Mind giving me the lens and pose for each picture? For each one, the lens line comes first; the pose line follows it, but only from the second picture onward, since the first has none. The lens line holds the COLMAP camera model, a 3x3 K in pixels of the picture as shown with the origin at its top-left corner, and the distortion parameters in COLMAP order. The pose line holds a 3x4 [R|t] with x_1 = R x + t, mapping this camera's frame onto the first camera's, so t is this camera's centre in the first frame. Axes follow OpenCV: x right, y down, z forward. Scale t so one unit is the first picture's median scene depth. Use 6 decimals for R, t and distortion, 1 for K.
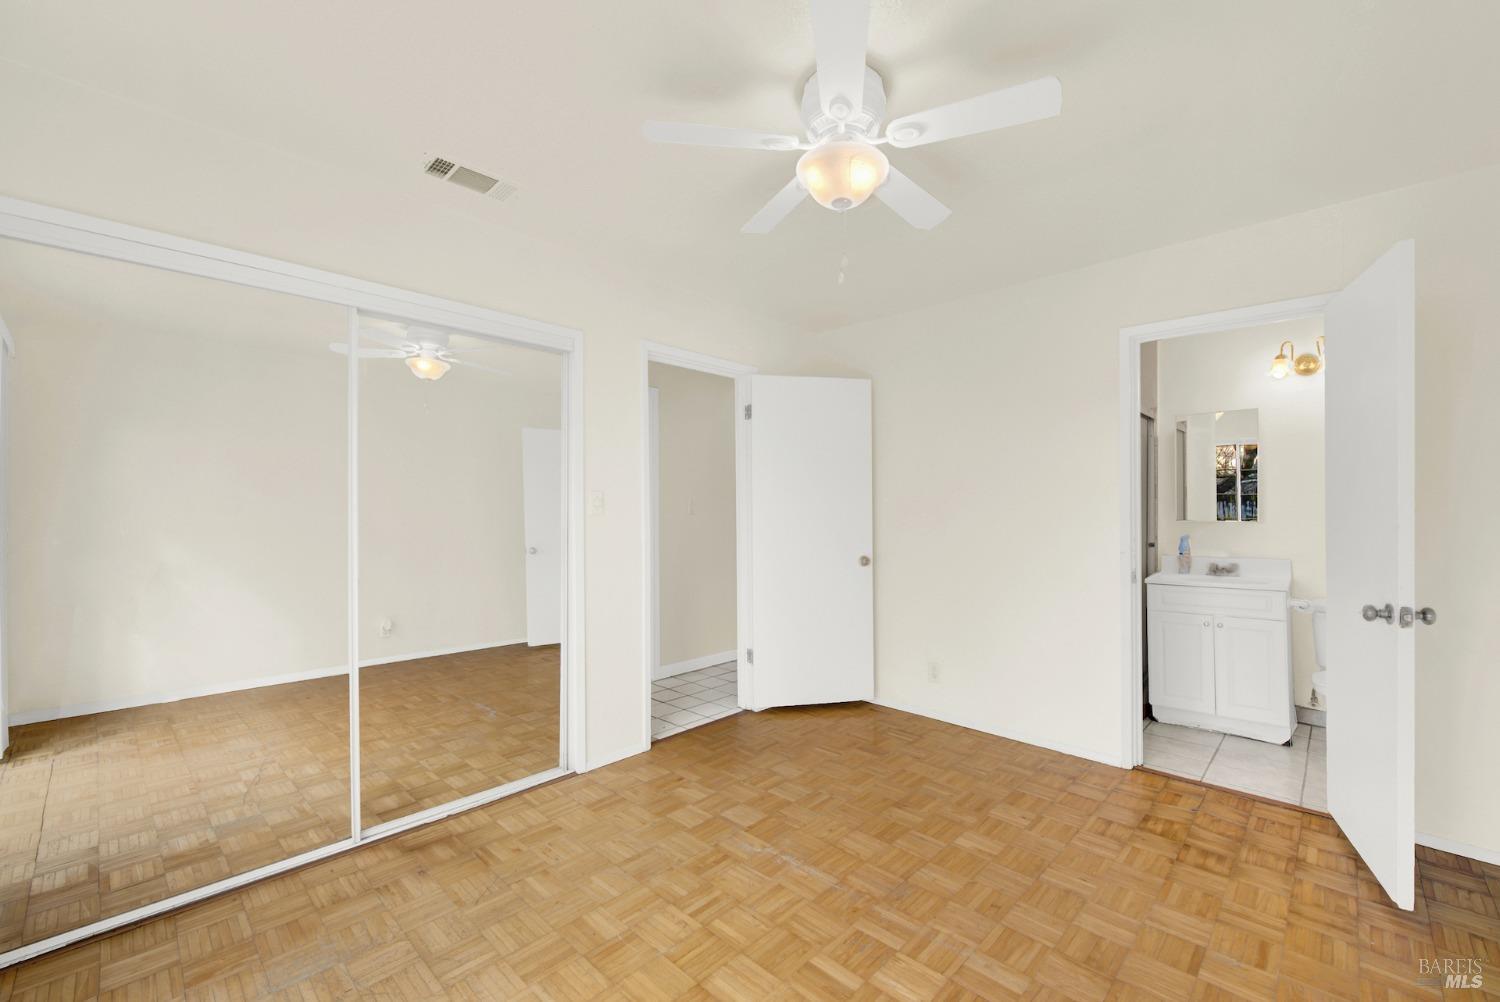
lens RADIAL K [[613.5, 0, 756.6], [0, 613.5, 502.9], [0, 0, 1]] dist [0.000548, -0.001147]
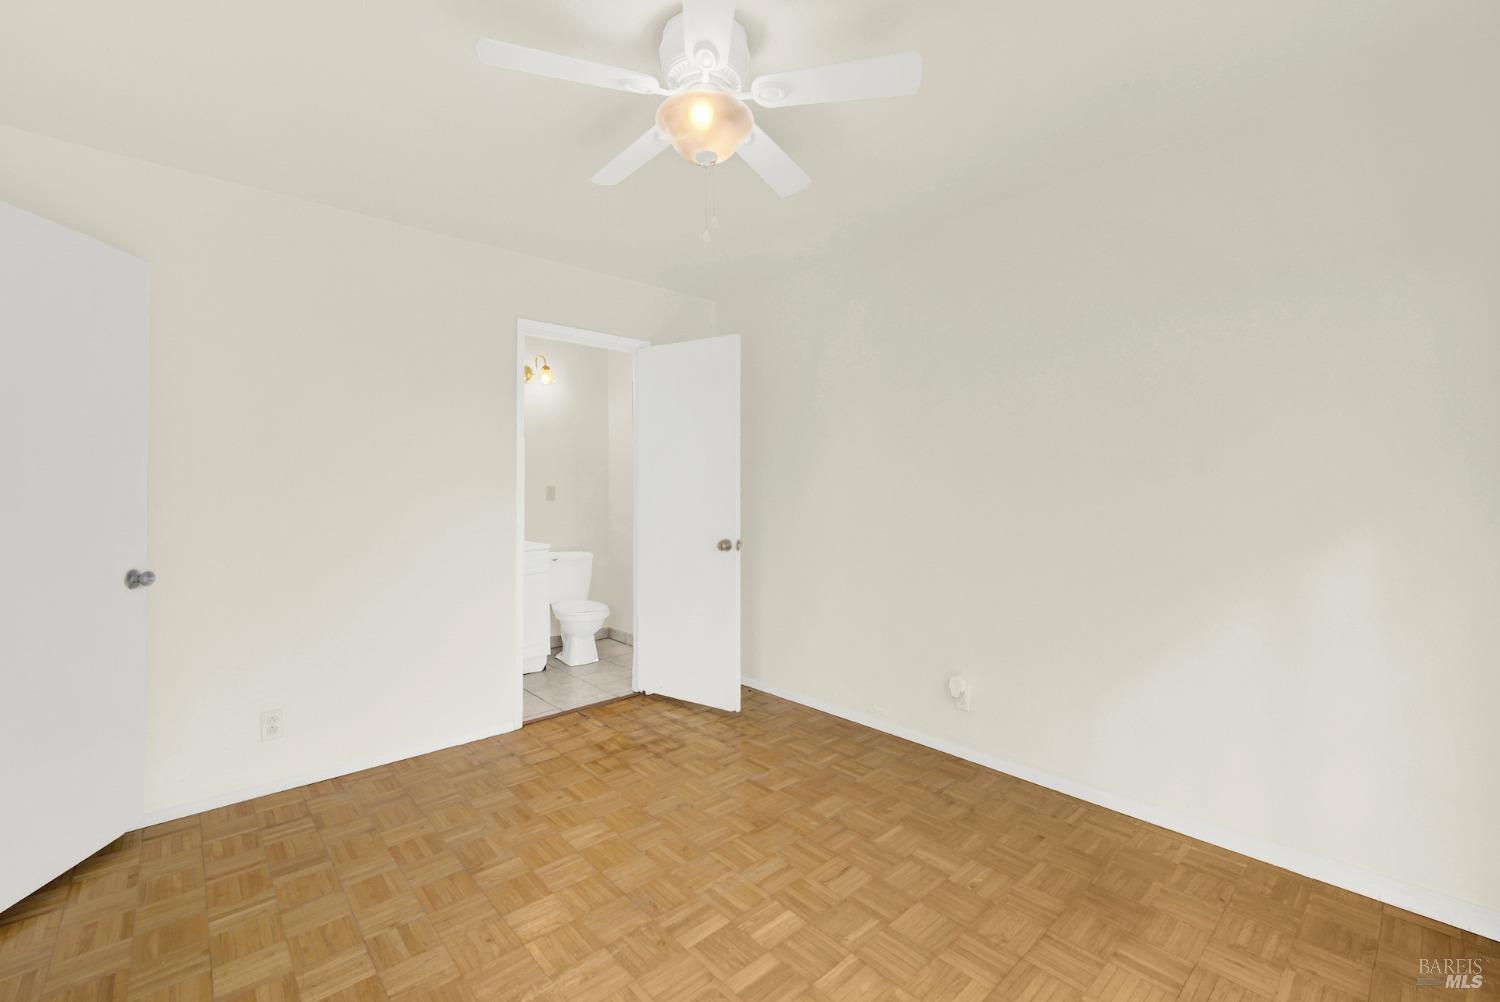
lens RADIAL K [[613.5, 0, 755.8], [0, 613.5, 491.1], [0, 0, 1]] dist [0.000548, -0.001147]
pose [[0.089257, -0.013288, 0.995920, -0.550306], [-0.002008, 0.999907, 0.013522, -0.003326], [-0.996007, -0.003207, 0.089222, 0.614190]]
